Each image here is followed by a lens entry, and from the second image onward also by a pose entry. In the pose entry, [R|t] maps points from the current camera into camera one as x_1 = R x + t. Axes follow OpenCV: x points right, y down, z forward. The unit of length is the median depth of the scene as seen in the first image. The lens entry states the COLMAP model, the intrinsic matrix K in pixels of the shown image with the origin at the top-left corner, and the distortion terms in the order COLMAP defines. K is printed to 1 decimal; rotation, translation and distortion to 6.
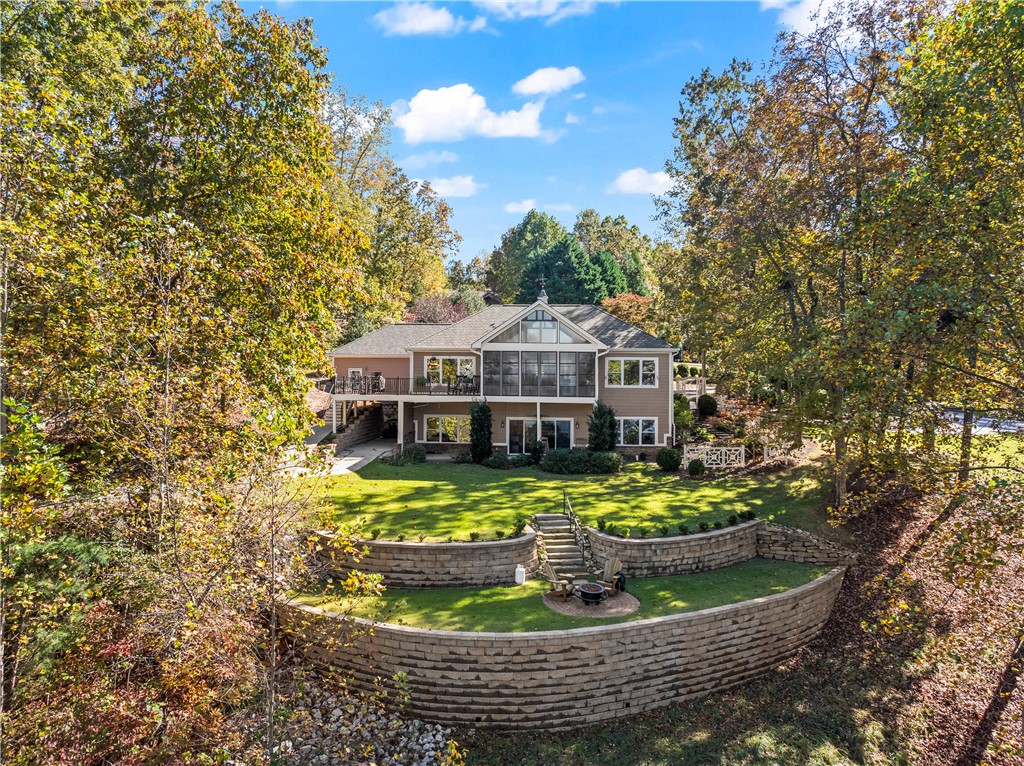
lens RADIAL K [[724.4, 0, 512.0], [0, 724.4, 383.0], [0, 0, 1]] dist [-0.033338, -0.000920]
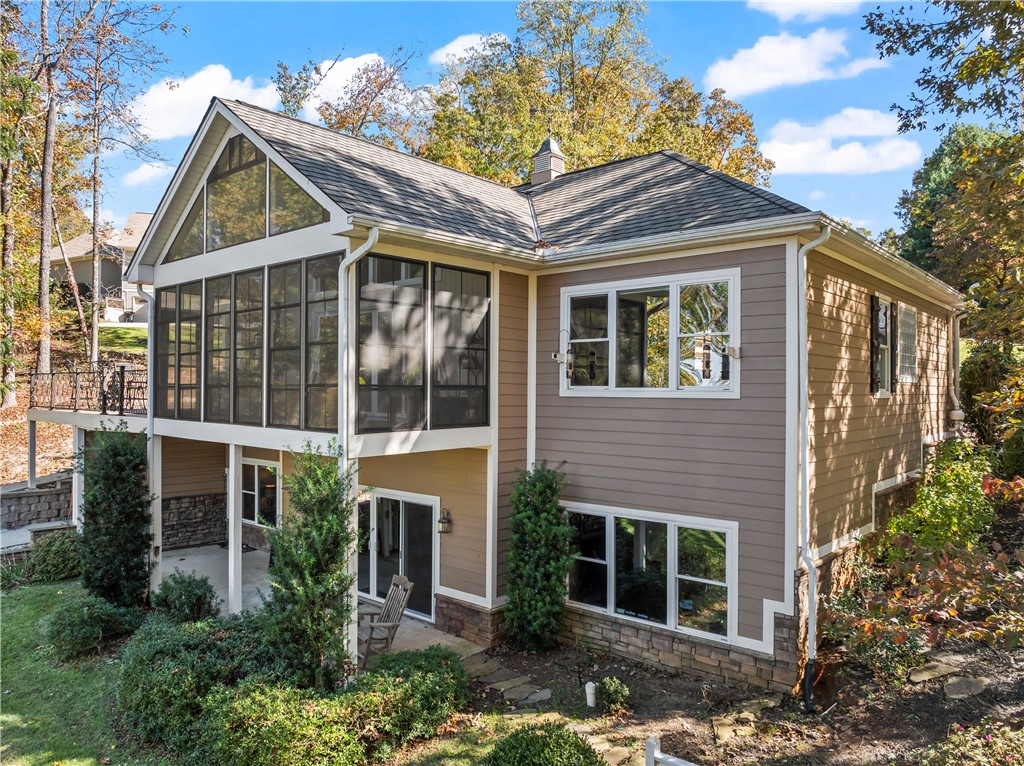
lens RADIAL K [[724.4, 0, 512.0], [0, 724.4, 383.0], [0, 0, 1]] dist [-0.033338, -0.000920]
pose [[0.788310, -0.008345, -0.615222, 0.287080], [0.000364, 0.999914, -0.013097, 0.005065], [0.615279, 0.010100, 0.788245, 0.769610]]
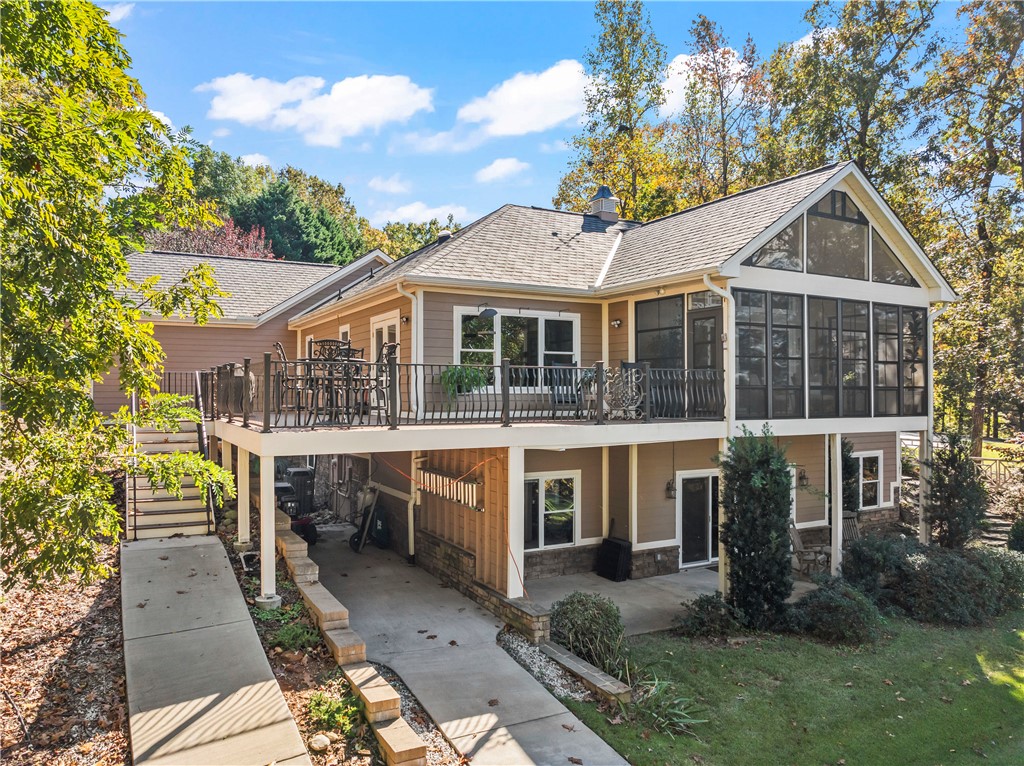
lens RADIAL K [[724.4, 0, 512.0], [0, 724.4, 383.0], [0, 0, 1]] dist [-0.033338, -0.000920]
pose [[0.847204, -0.001735, 0.531265, -0.285109], [0.005156, 0.999974, -0.004957, 0.001027], [-0.531243, 0.006938, 0.847191, 0.710230]]
